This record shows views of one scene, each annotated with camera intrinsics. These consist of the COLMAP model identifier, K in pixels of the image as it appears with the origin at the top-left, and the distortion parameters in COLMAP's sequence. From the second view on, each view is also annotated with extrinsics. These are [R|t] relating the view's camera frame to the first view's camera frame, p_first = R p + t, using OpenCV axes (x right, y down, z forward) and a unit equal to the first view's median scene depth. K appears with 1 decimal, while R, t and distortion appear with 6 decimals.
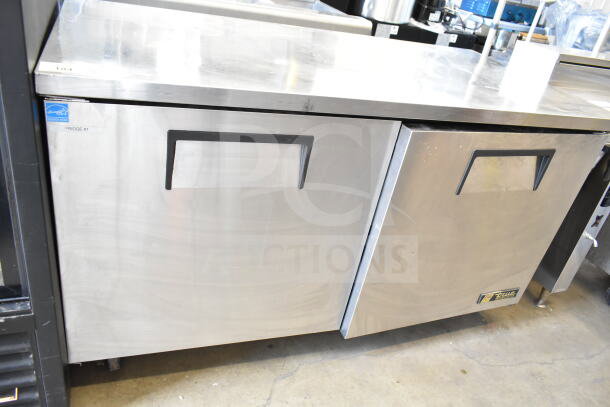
lens RADIAL K [[466.6, 0, 305.0], [0, 466.6, 203.5], [0, 0, 1]] dist [-0.008586, -0.007070]
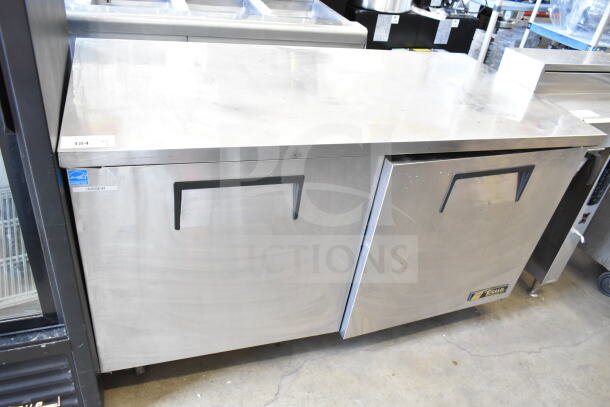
lens RADIAL K [[466.6, 0, 305.0], [0, 466.6, 203.5], [0, 0, 1]] dist [-0.008586, -0.007070]
pose [[0.998864, -0.031214, -0.036011, 0.043804], [0.033740, 0.996847, 0.071814, -0.115608], [0.033656, -0.072948, 0.996768, -0.086965]]
